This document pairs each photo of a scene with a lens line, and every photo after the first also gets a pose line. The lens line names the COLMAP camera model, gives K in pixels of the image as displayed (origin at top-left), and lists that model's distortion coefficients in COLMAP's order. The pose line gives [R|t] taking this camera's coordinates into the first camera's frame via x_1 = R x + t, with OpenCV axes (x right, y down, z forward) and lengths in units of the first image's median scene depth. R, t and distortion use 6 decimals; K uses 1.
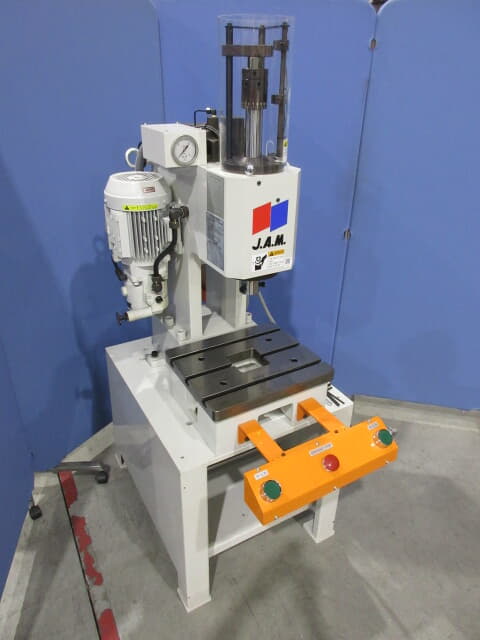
lens RADIAL K [[469.3, 0, 240.0], [0, 469.3, 320.0], [0, 0, 1]] dist [0.000801, 0.008212]
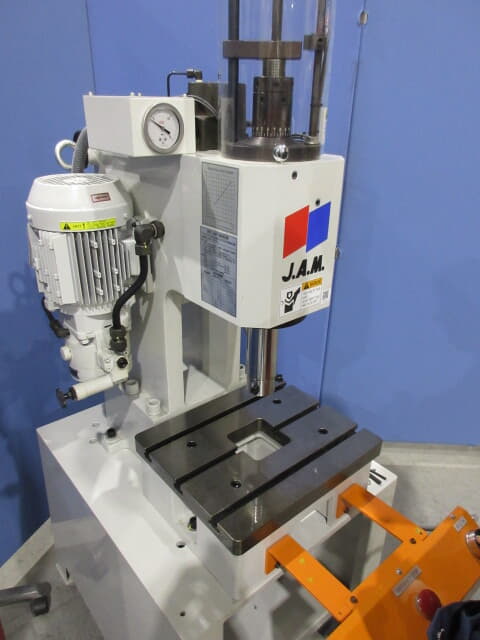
lens RADIAL K [[469.3, 0, 240.0], [0, 469.3, 320.0], [0, 0, 1]] dist [0.000801, 0.008212]
pose [[0.984571, -0.072426, 0.159296, -0.114740], [0.080265, 0.995831, -0.043332, -0.064162], [-0.155493, 0.055449, 0.986279, 0.329829]]
